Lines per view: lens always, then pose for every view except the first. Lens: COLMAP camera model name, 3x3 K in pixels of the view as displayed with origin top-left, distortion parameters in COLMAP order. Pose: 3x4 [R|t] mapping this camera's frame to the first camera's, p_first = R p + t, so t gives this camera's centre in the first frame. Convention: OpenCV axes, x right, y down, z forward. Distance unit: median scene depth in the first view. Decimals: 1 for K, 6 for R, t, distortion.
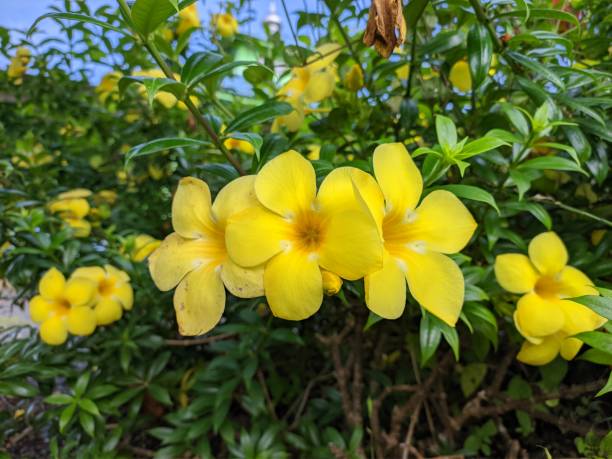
lens RADIAL K [[486.9, 0, 306.4], [0, 486.9, 228.2], [0, 0, 1]] dist [0.006987, -0.026546]
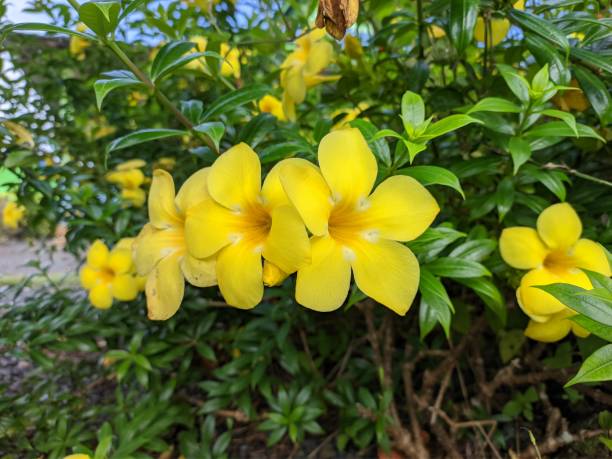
lens RADIAL K [[486.9, 0, 306.3], [0, 486.9, 230.4], [0, 0, 1]] dist [0.006987, -0.026546]
pose [[0.985603, -0.013370, -0.168548, 0.172577], [0.030789, 0.994394, 0.101157, -0.049134], [0.166250, -0.104890, 0.980489, 0.004668]]
